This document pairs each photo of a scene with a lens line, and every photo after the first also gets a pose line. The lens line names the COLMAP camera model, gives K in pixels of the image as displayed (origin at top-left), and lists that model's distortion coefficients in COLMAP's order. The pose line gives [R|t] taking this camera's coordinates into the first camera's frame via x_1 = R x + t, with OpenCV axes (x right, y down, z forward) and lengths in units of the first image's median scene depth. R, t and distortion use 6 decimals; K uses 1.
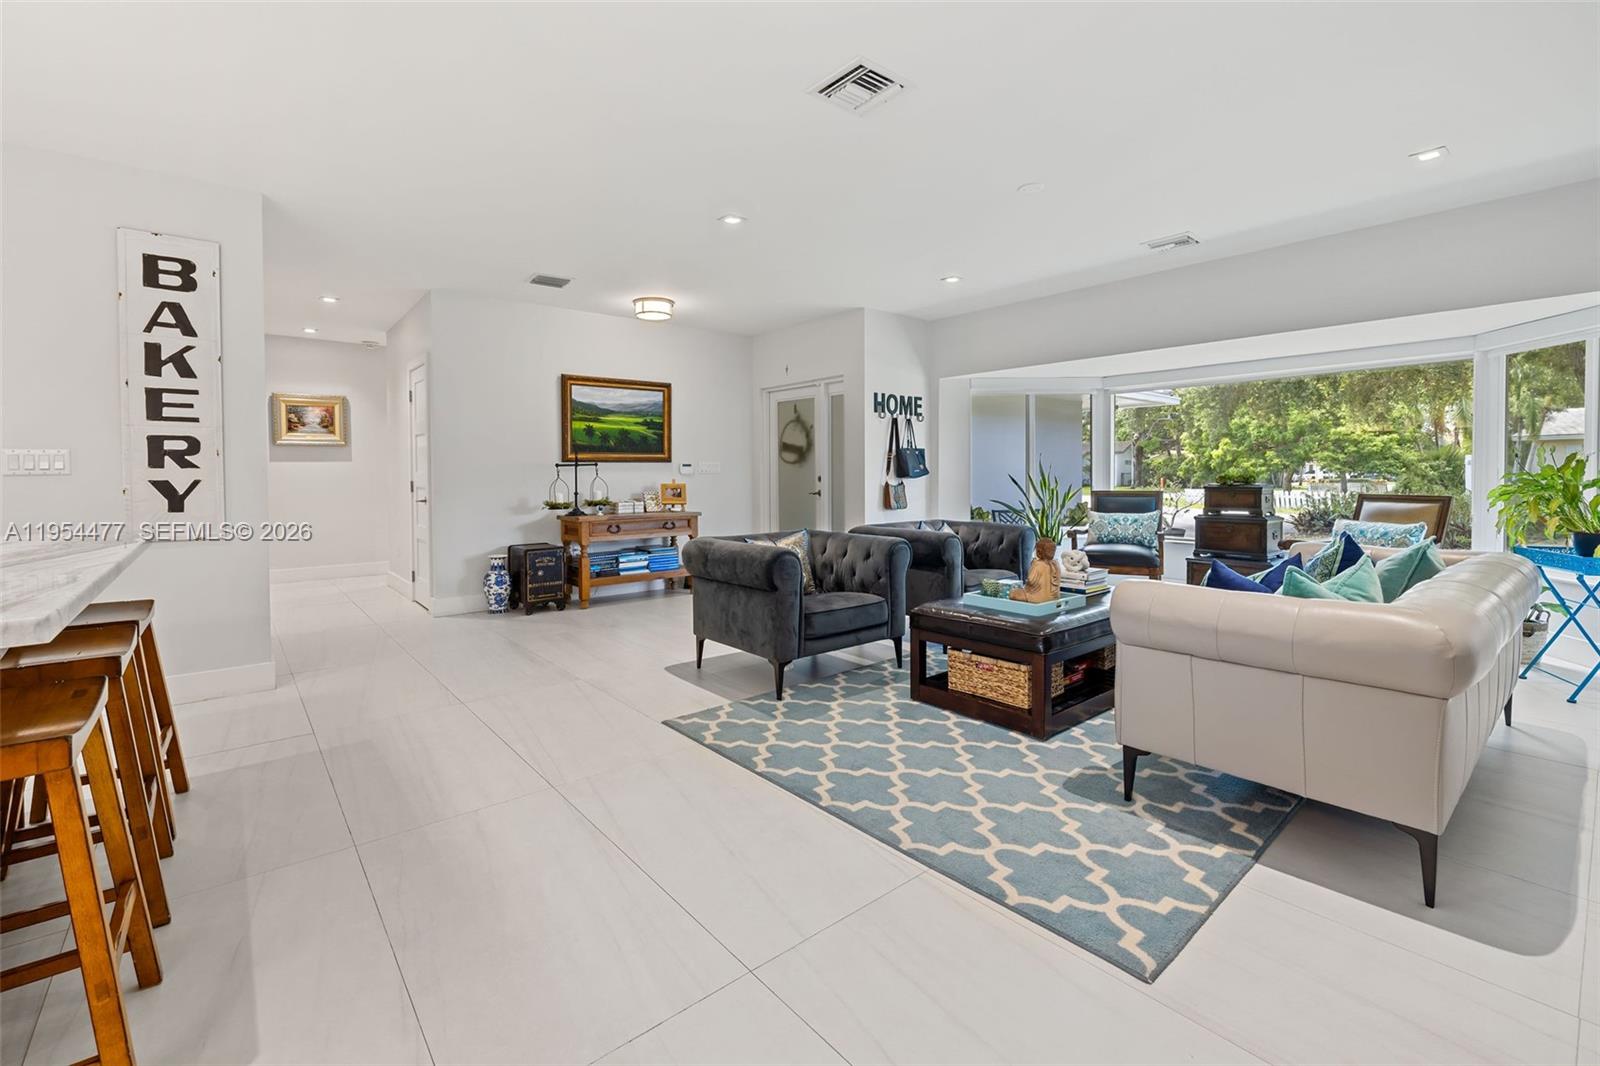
lens RADIAL K [[686.7, 0, 784.4], [0, 686.7, 472.0], [0, 0, 1]] dist [-0.003919, -0.000719]
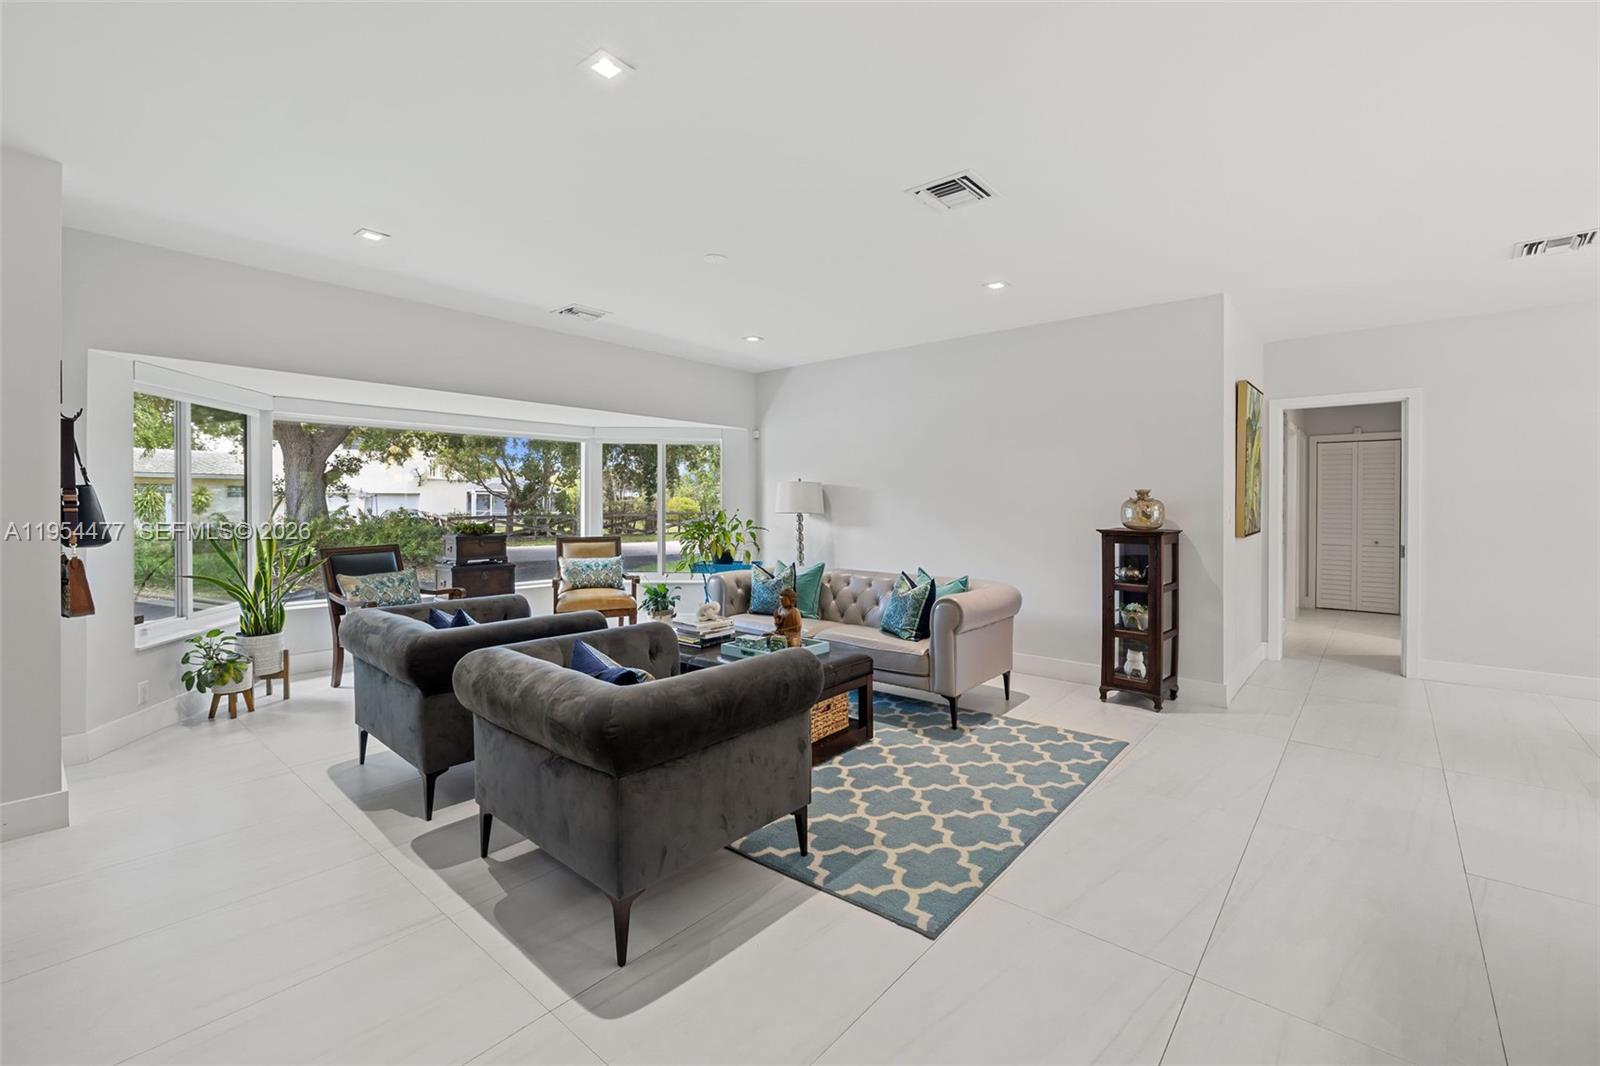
lens RADIAL K [[686.7, 0, 797.4], [0, 686.7, 521.0], [0, 0, 1]] dist [-0.003919, -0.000719]
pose [[-0.170040, -0.025969, 0.985095, -0.701892], [0.001306, 0.999646, 0.026578, -0.046284], [-0.985436, 0.005806, -0.169946, 1.095830]]
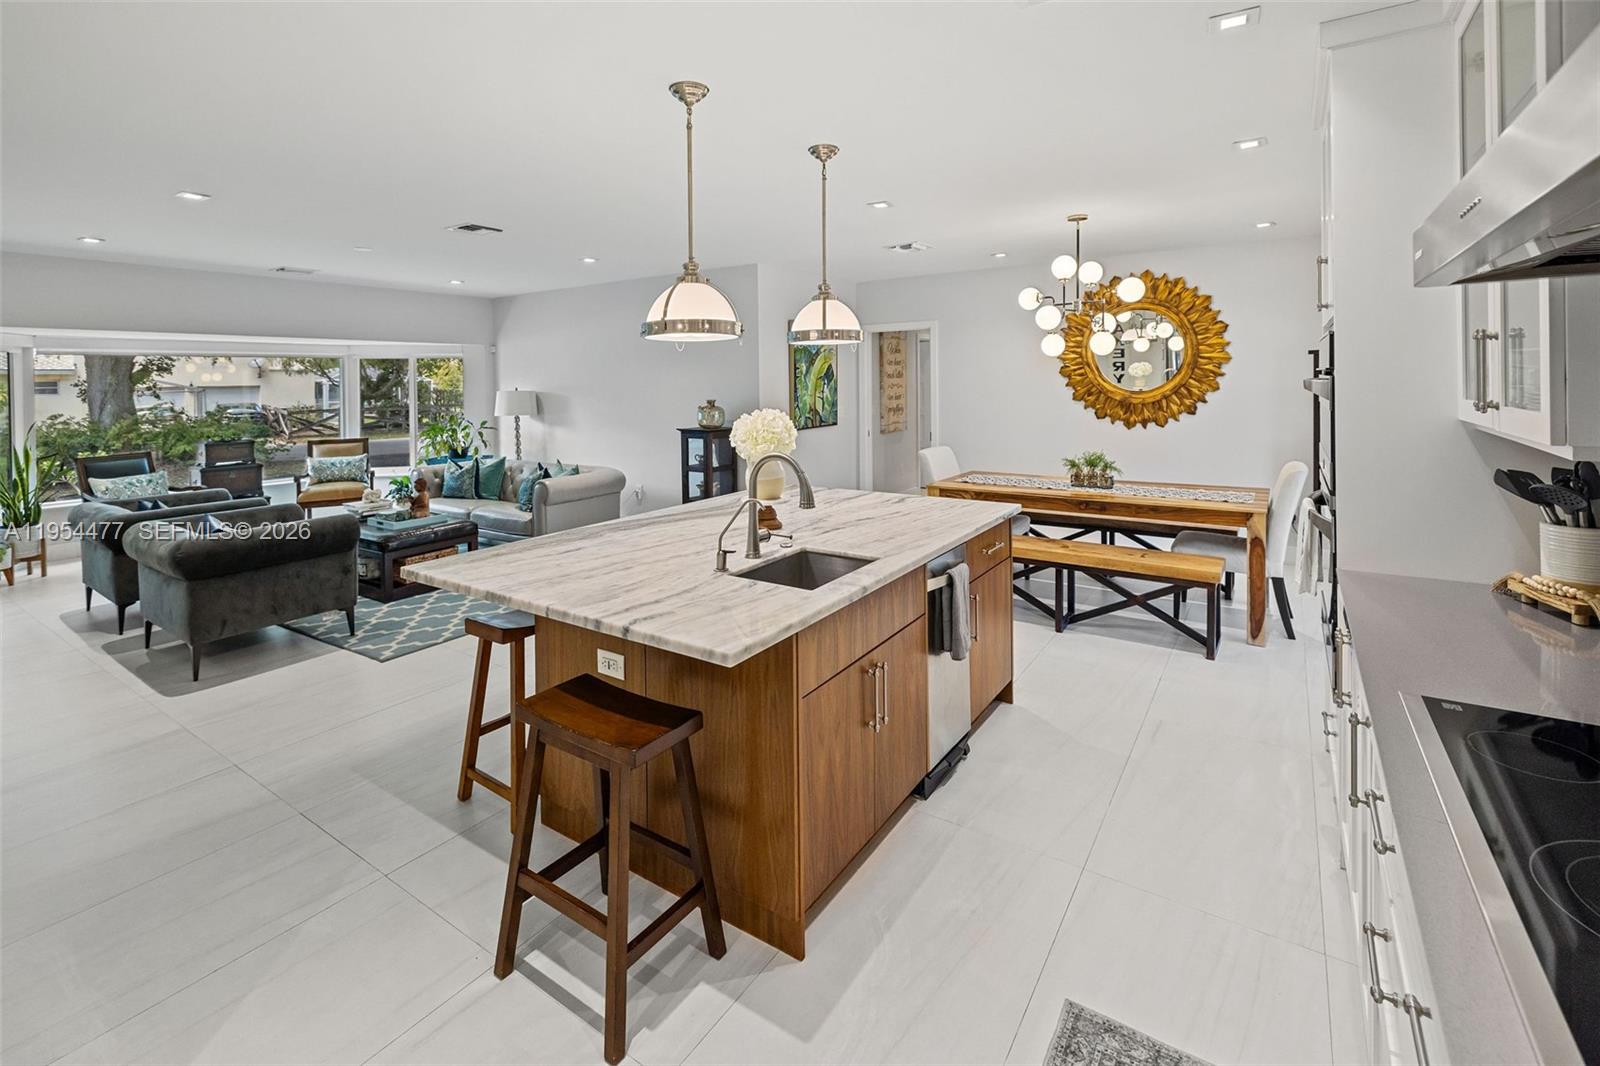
lens RADIAL K [[721.7, 0, 791.9], [0, 721.7, 393.8], [0, 0, 1]] dist [-0.001427, -0.001158]
pose [[-0.281475, -0.011219, 0.959503, -1.456167], [0.019960, 0.999647, 0.017544, -0.115587], [-0.959361, 0.024090, -0.281152, 0.565505]]
